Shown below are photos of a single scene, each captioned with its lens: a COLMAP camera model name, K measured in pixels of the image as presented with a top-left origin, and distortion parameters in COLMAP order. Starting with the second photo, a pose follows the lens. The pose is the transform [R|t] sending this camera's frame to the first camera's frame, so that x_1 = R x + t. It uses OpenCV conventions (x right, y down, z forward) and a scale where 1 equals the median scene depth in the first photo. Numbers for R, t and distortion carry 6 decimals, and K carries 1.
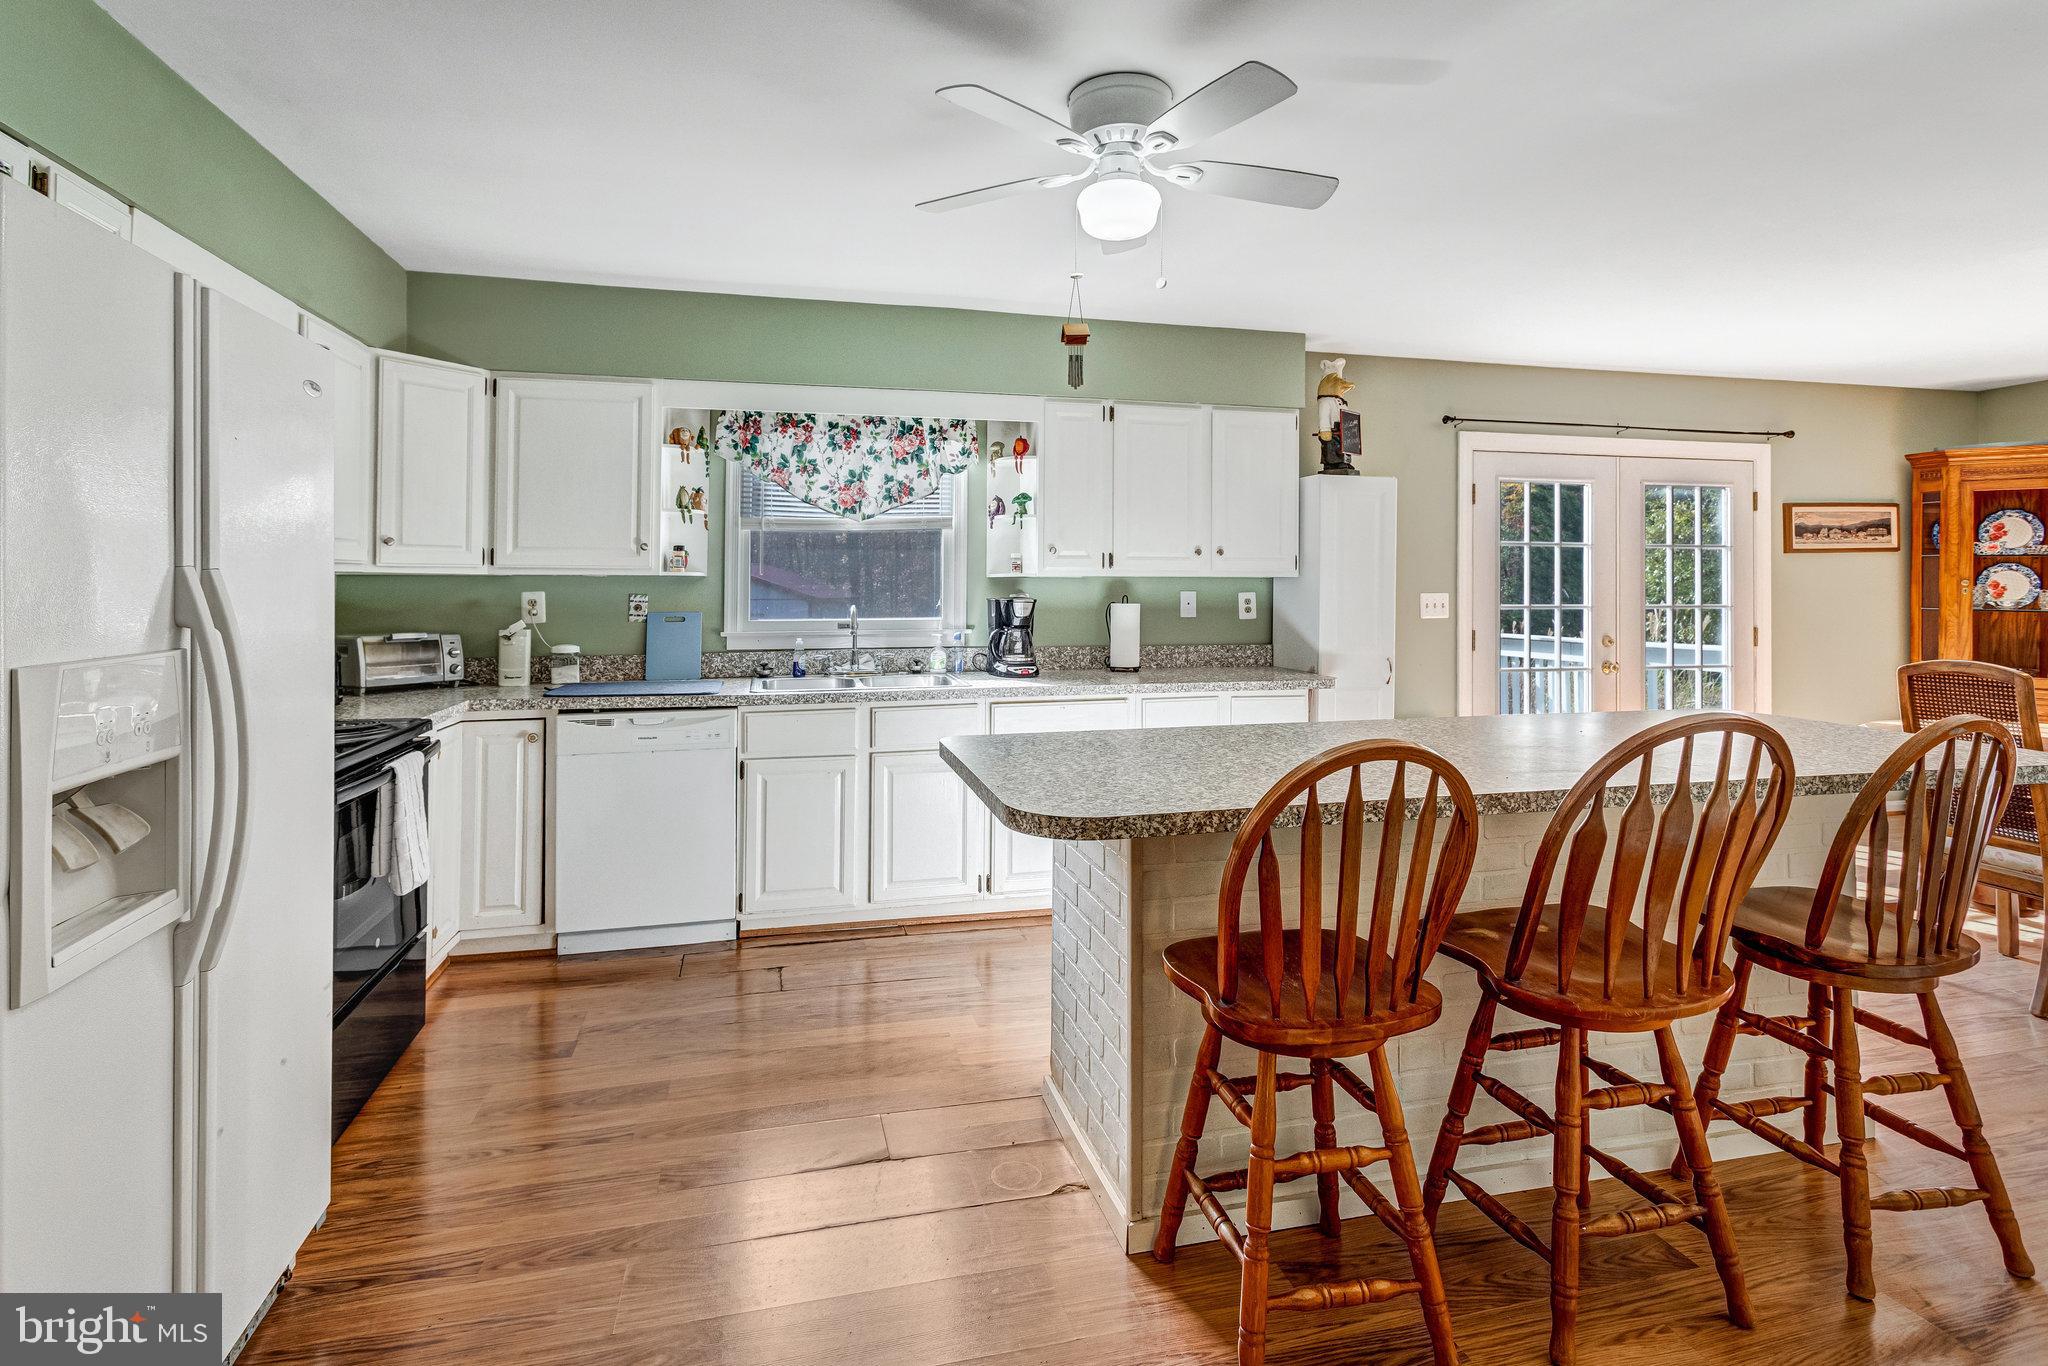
lens RADIAL K [[1024.9, 0, 1016.7], [0, 1024.9, 572.2], [0, 0, 1]] dist [0.002588, 0.001195]
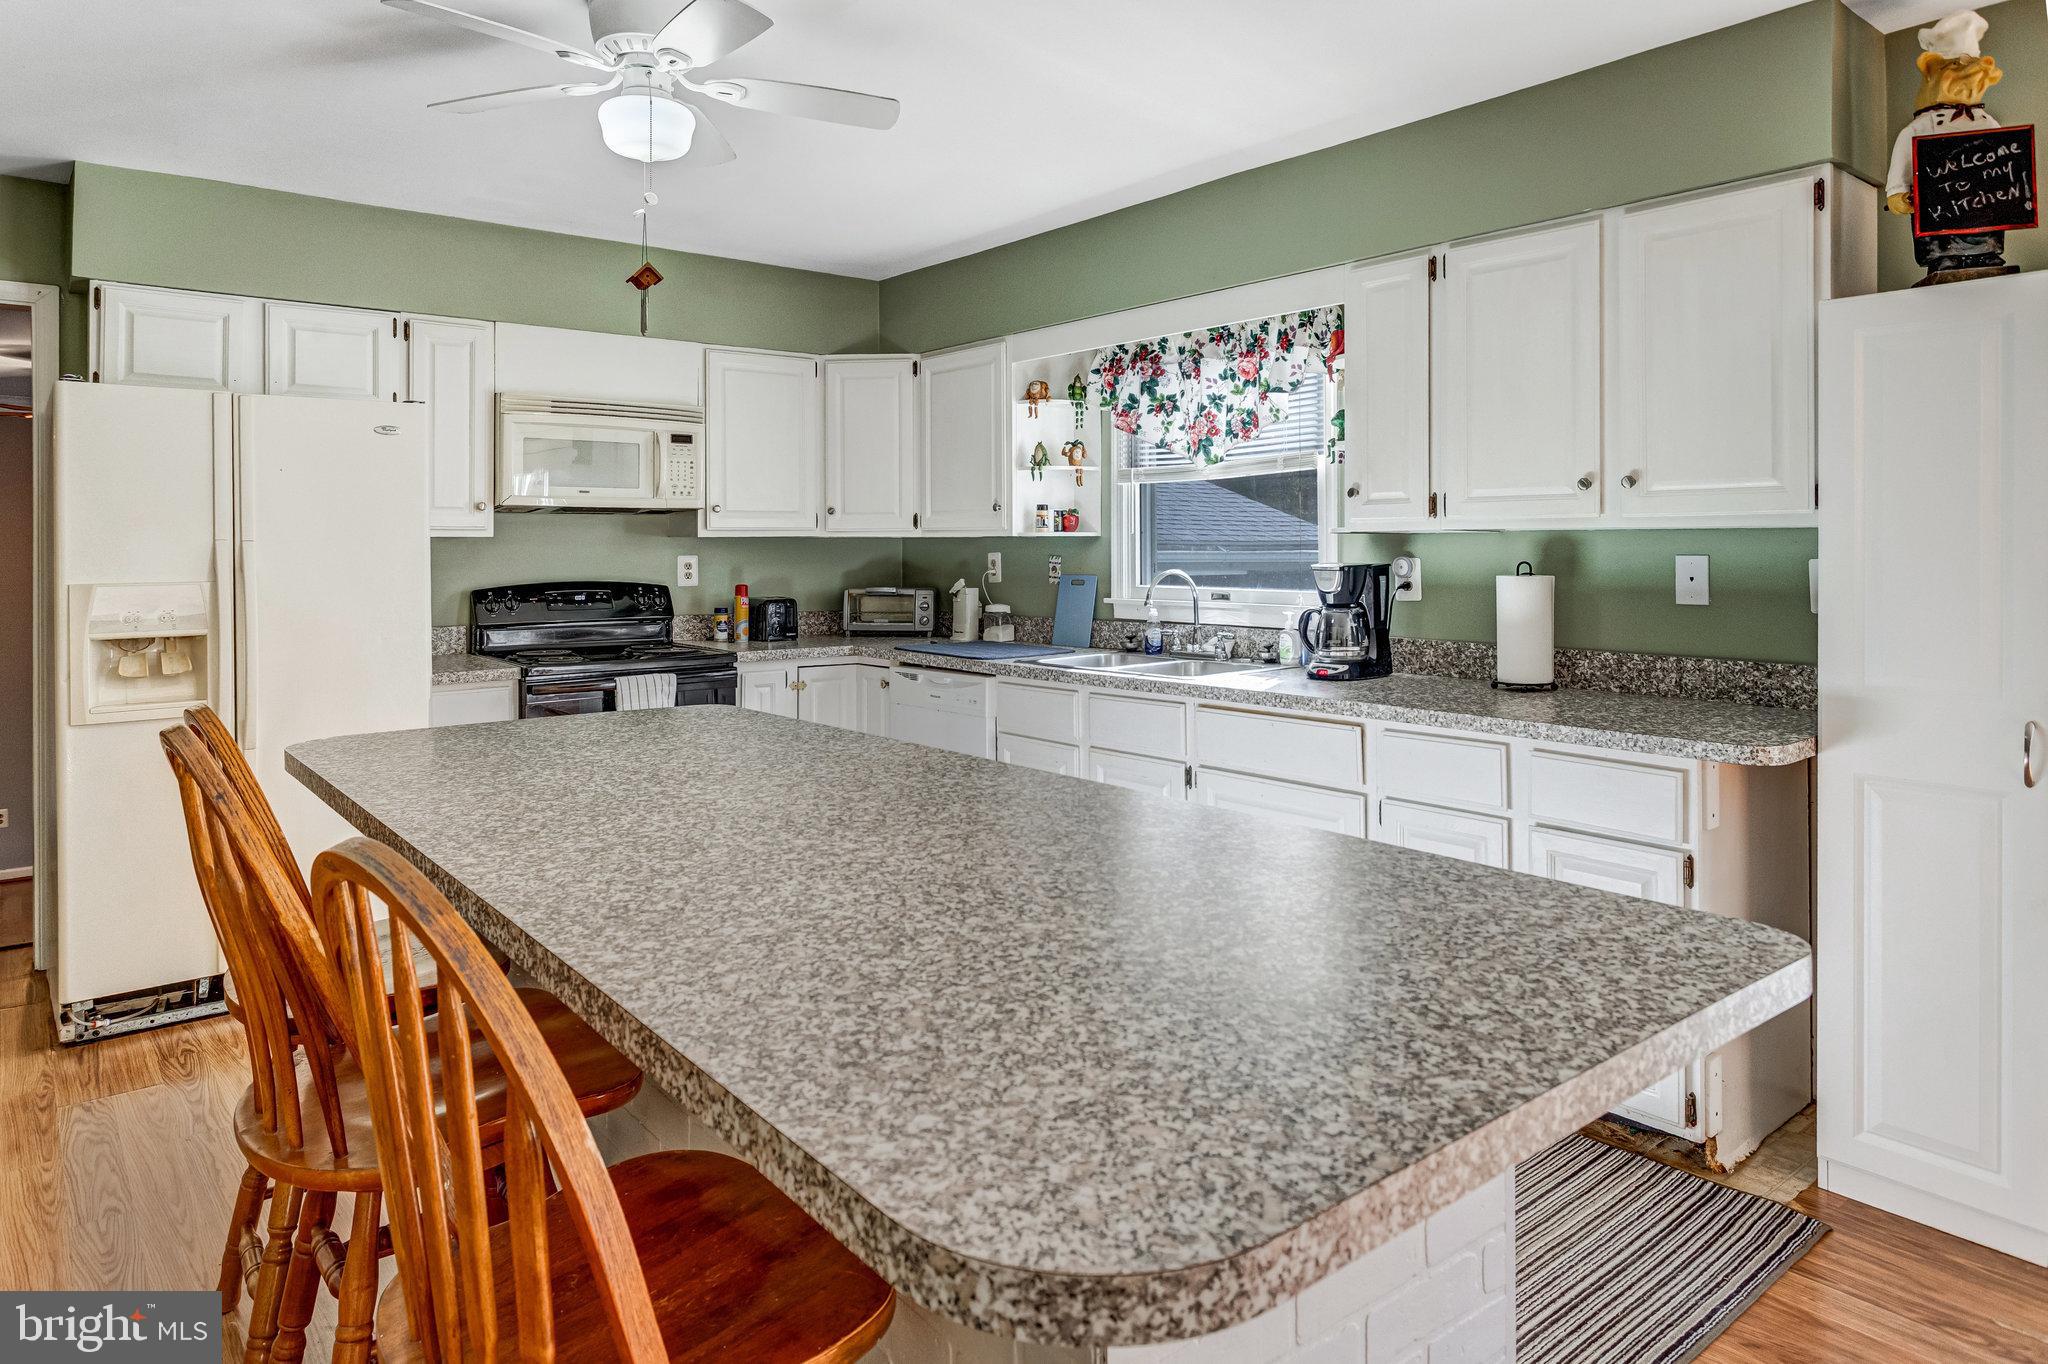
lens RADIAL K [[1256.2, 0, 1019.3], [0, 1256.2, 535.8], [0, 0, 1]] dist [-0.005561, -0.000912]
pose [[0.424319, -0.010287, -0.905454, 0.659983], [0.014551, 0.999884, -0.004541, 0.007210], [0.905396, -0.011248, 0.424419, 0.446764]]
